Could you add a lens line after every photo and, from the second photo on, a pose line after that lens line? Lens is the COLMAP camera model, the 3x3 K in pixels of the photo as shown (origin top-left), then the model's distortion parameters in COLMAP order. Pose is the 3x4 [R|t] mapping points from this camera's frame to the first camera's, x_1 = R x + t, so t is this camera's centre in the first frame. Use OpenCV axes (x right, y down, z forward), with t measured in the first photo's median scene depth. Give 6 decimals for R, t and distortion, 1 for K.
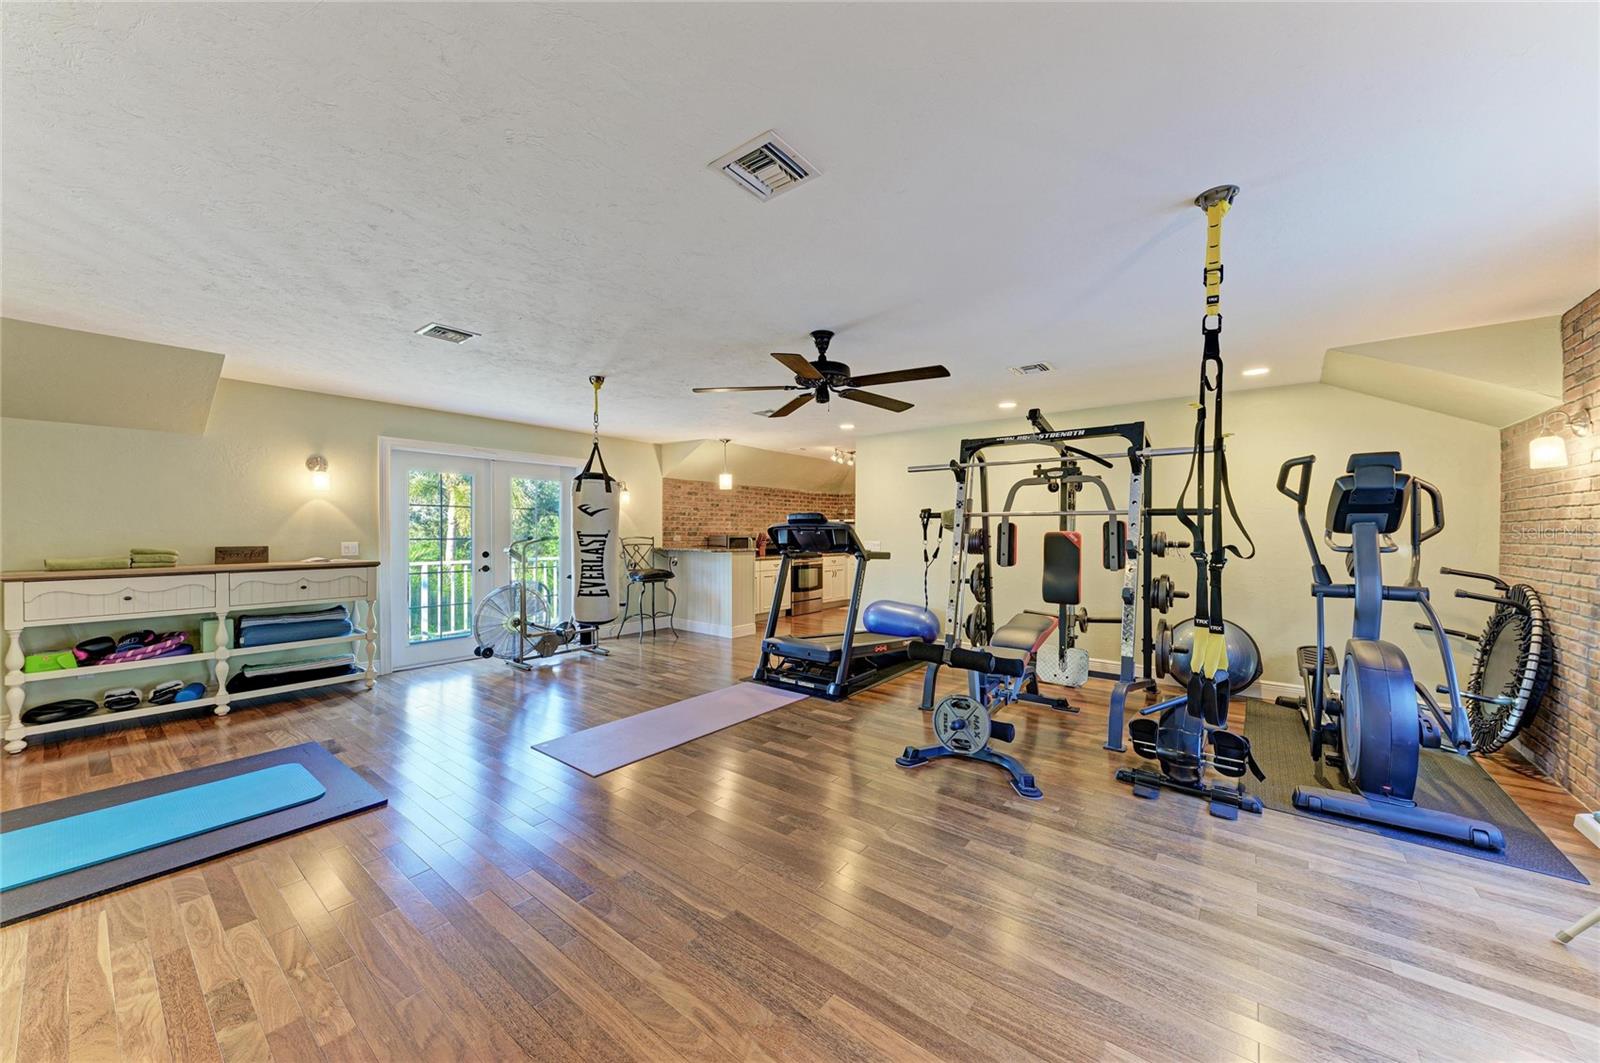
lens RADIAL K [[573.3, 0, 803.2], [0, 573.3, 529.0], [0, 0, 1]] dist [0.002930, -0.000625]
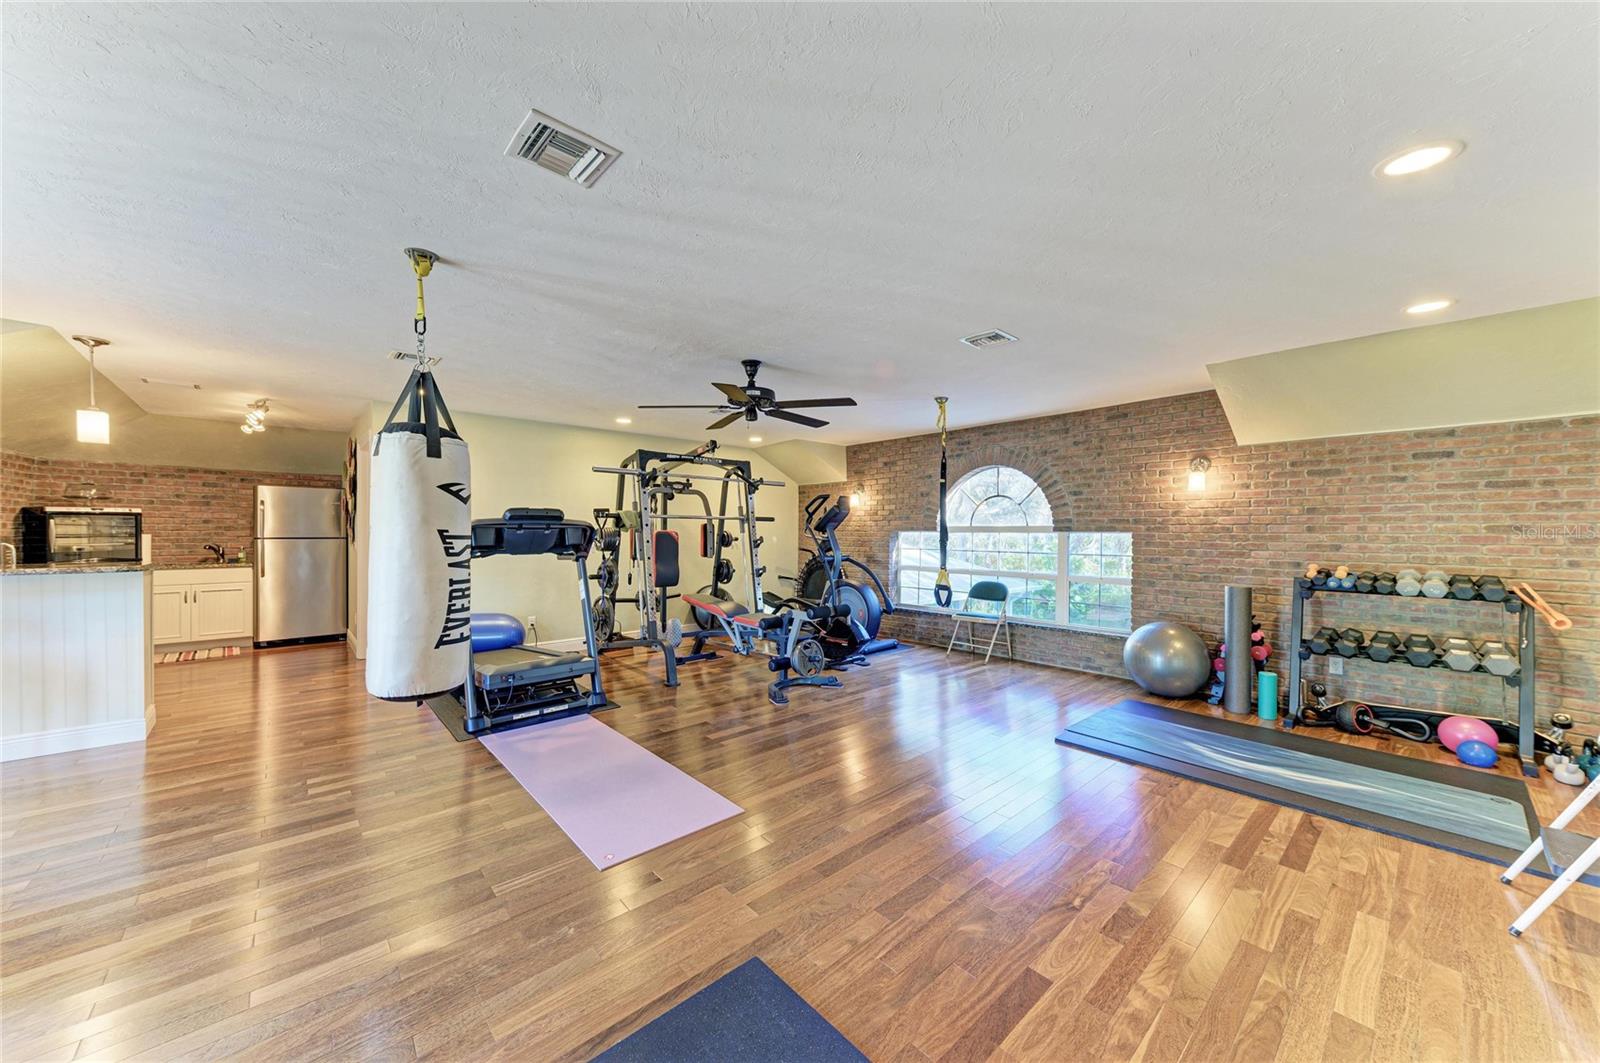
lens RADIAL K [[573.3, 0, 802.8], [0, 573.3, 536.3], [0, 0, 1]] dist [0.002930, -0.000625]
pose [[0.168274, -0.009005, 0.985699, -0.856224], [-0.011465, 0.999873, 0.011092, 0.000156], [-0.985674, -0.013168, 0.168149, 0.548202]]
